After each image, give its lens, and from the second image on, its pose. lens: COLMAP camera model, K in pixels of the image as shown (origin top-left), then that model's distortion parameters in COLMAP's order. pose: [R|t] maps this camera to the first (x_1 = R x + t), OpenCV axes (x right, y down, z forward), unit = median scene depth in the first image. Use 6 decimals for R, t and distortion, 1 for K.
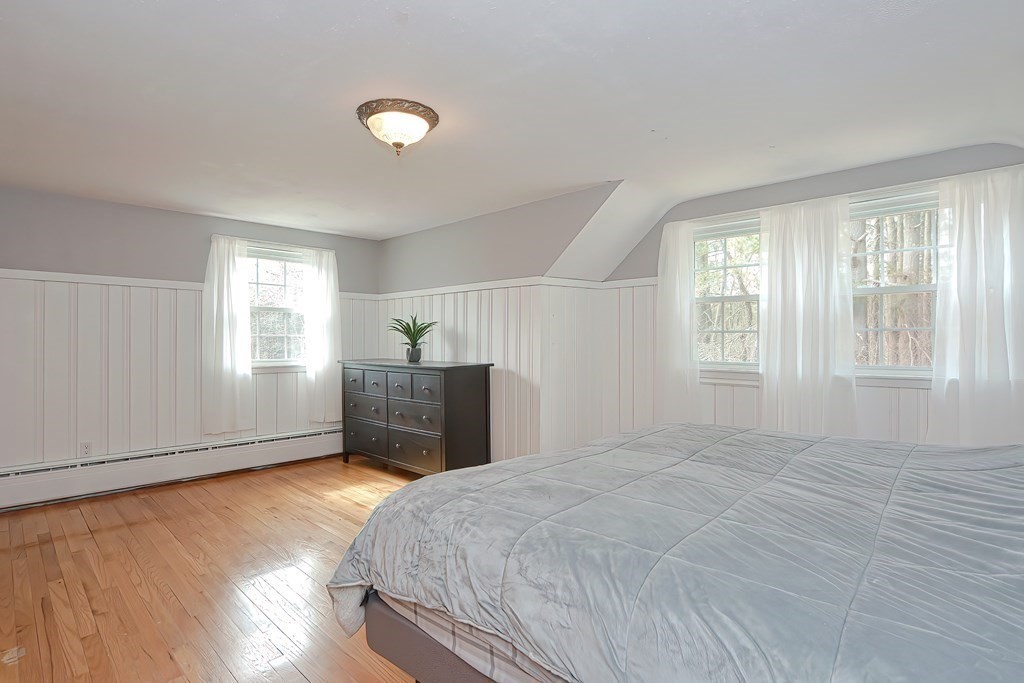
lens RADIAL K [[515.3, 0, 514.5], [0, 515.3, 345.8], [0, 0, 1]] dist [-0.022649, 0.000273]
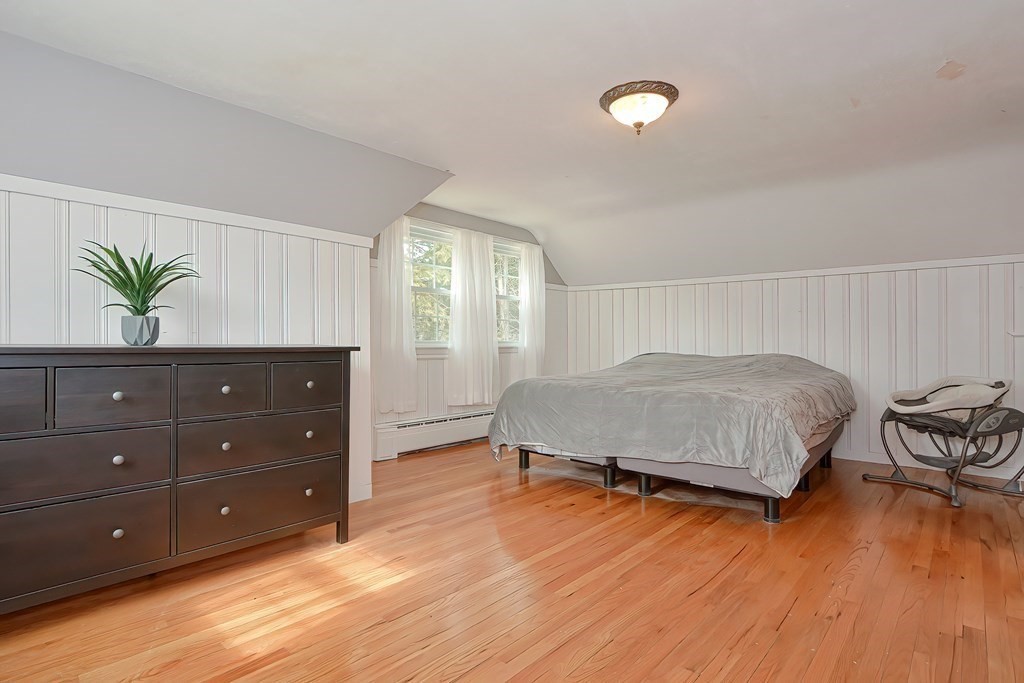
lens RADIAL K [[515.3, 0, 514.5], [0, 515.3, 345.8], [0, 0, 1]] dist [-0.022649, 0.000273]
pose [[-0.044275, -0.008778, 0.998981, -0.810442], [0.000190, 0.999961, 0.008795, 0.032589], [-0.999019, 0.000579, -0.044272, 0.817967]]
